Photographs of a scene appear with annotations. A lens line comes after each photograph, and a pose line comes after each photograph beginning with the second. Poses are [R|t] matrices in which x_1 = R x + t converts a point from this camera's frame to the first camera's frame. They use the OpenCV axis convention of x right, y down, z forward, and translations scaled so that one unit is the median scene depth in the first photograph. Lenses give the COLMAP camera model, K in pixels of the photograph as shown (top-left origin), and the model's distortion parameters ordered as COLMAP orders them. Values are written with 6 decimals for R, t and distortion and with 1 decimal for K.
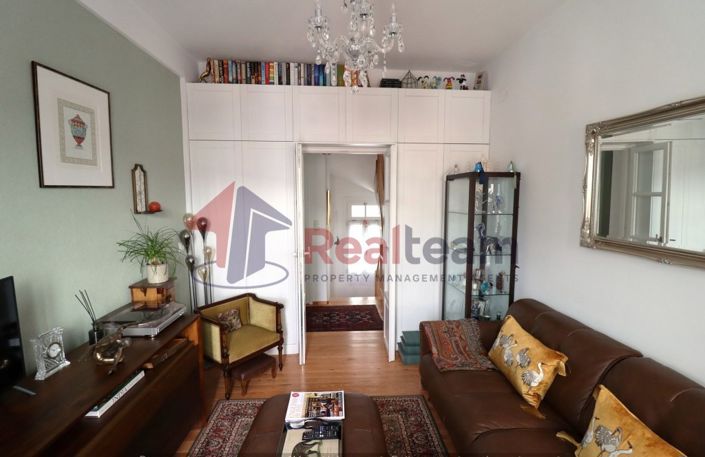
lens RADIAL K [[326.8, 0, 354.4], [0, 326.8, 226.8], [0, 0, 1]] dist [-0.012558, -0.004680]
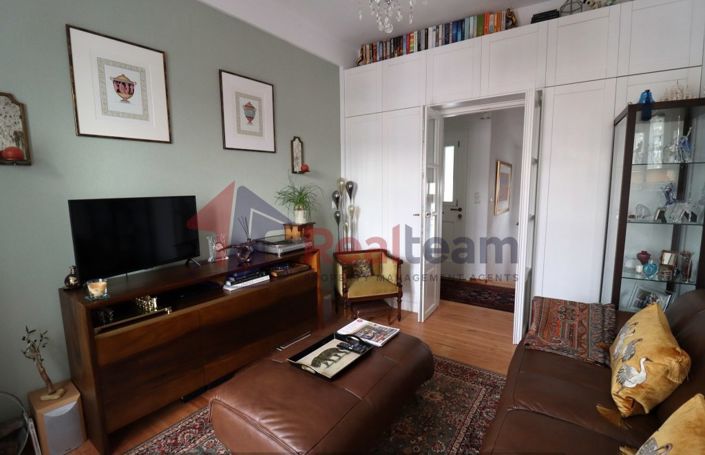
lens RADIAL K [[326.8, 0, 353.6], [0, 326.8, 227.5], [0, 0, 1]] dist [-0.012558, -0.004680]
pose [[0.786254, 0.064264, -0.614553, 0.382178], [-0.046389, 0.997909, 0.045001, 0.113063], [0.616160, -0.006874, 0.787591, 0.073603]]
